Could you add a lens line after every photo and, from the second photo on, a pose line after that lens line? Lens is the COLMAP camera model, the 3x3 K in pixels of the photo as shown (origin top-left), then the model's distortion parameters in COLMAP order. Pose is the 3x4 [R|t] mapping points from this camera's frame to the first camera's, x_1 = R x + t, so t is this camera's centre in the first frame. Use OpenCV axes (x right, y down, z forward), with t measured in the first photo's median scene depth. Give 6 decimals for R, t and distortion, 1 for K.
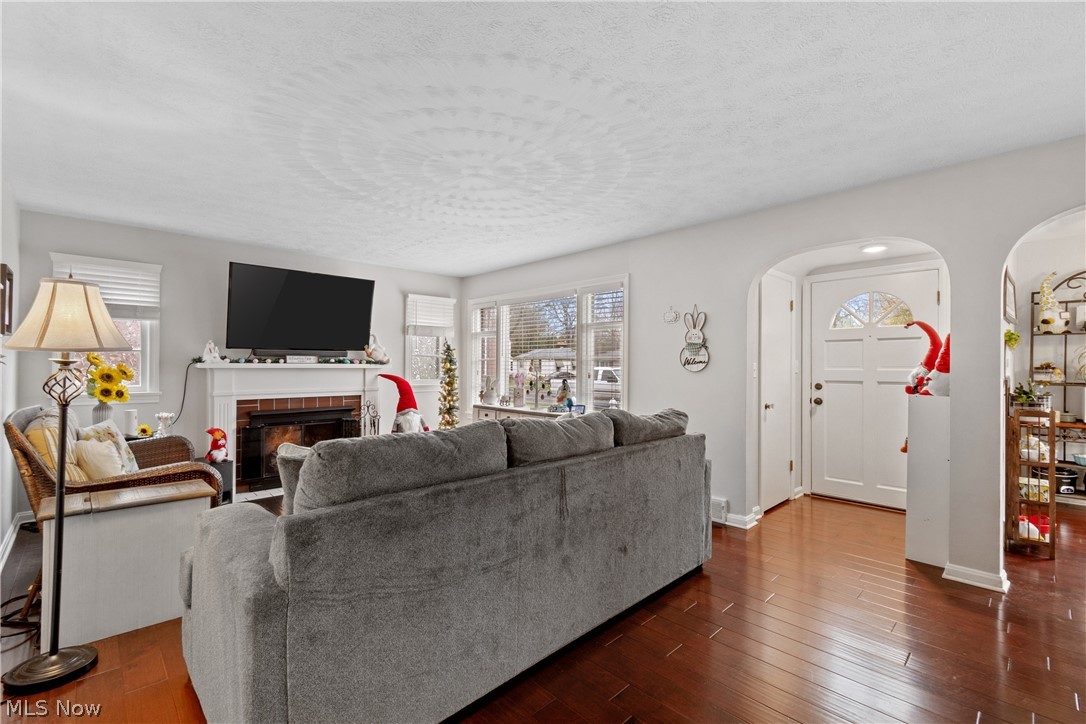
lens RADIAL K [[478.6, 0, 540.5], [0, 478.6, 369.3], [0, 0, 1]] dist [0.001092, -0.000545]
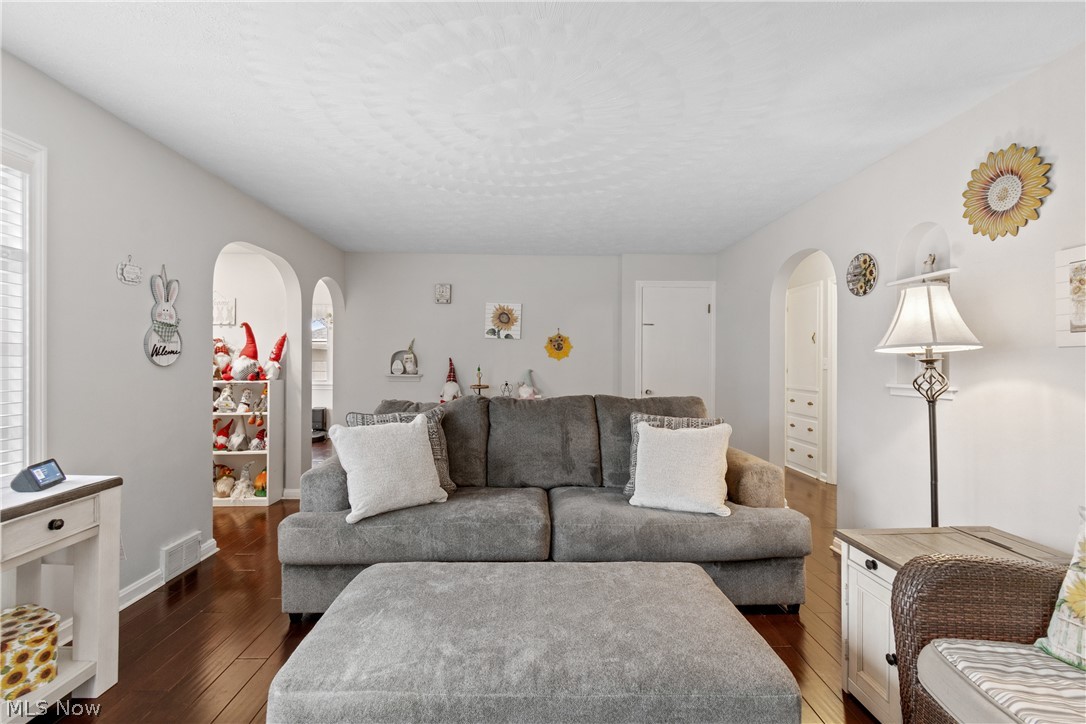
lens RADIAL K [[478.6, 0, 540.5], [0, 478.6, 369.3], [0, 0, 1]] dist [0.001092, -0.000545]
pose [[-0.738954, -0.018593, 0.673499, -0.430433], [-0.003339, 0.999708, 0.023936, -0.007367], [-0.673747, 0.015439, -0.738800, 0.955391]]
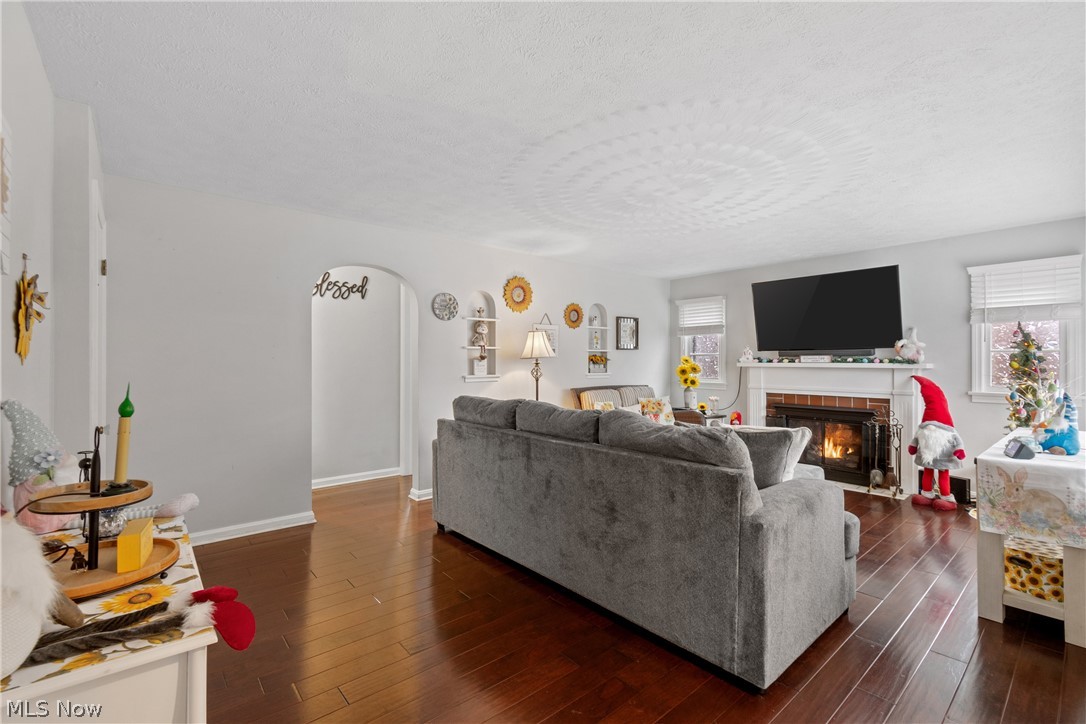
lens RADIAL K [[478.6, 0, 540.5], [0, 478.6, 369.3], [0, 0, 1]] dist [0.001092, -0.000545]
pose [[-0.057379, 0.012988, -0.998268, 0.602392], [-0.009243, 0.999866, 0.013540, -0.006768], [0.998310, 0.010004, -0.057251, 0.467570]]
